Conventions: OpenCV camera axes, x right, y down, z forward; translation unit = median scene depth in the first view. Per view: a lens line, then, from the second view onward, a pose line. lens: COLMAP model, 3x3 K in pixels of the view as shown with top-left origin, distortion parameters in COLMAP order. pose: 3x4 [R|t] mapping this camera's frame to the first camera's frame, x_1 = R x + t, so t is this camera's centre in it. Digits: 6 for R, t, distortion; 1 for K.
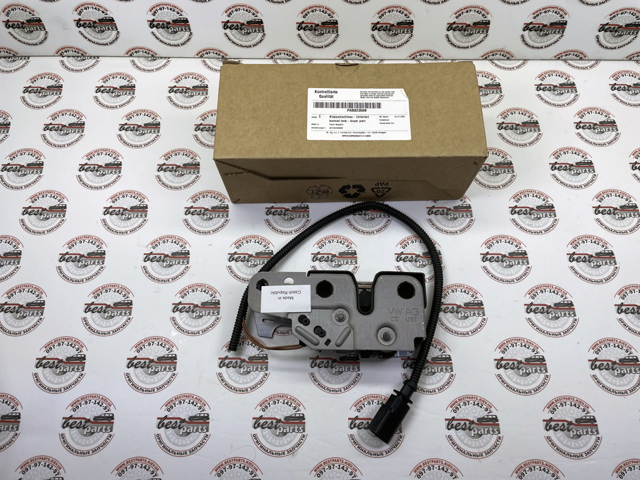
lens RADIAL K [[488.2, 0, 320.7], [0, 488.2, 239.5], [0, 0, 1]] dist [0.023950, -0.072969]
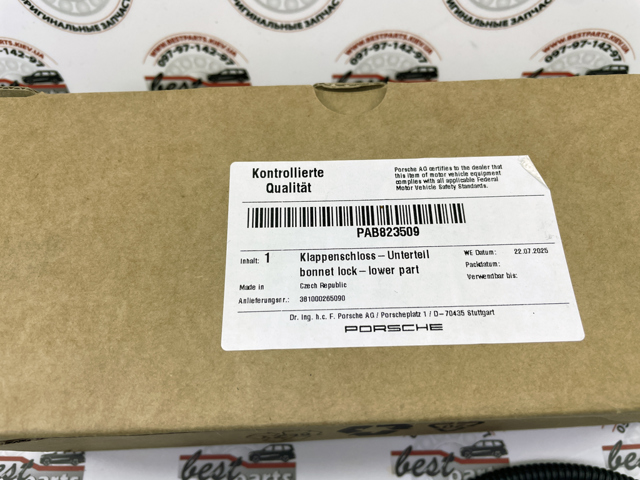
lens RADIAL K [[488.2, 0, 321.6], [0, 488.2, 240.6], [0, 0, 1]] dist [0.023950, -0.072969]
pose [[0.999411, -0.031275, 0.014127, 0.027415], [0.031785, 0.998792, -0.037461, -0.247809], [-0.012938, 0.037888, 0.999198, 0.690734]]
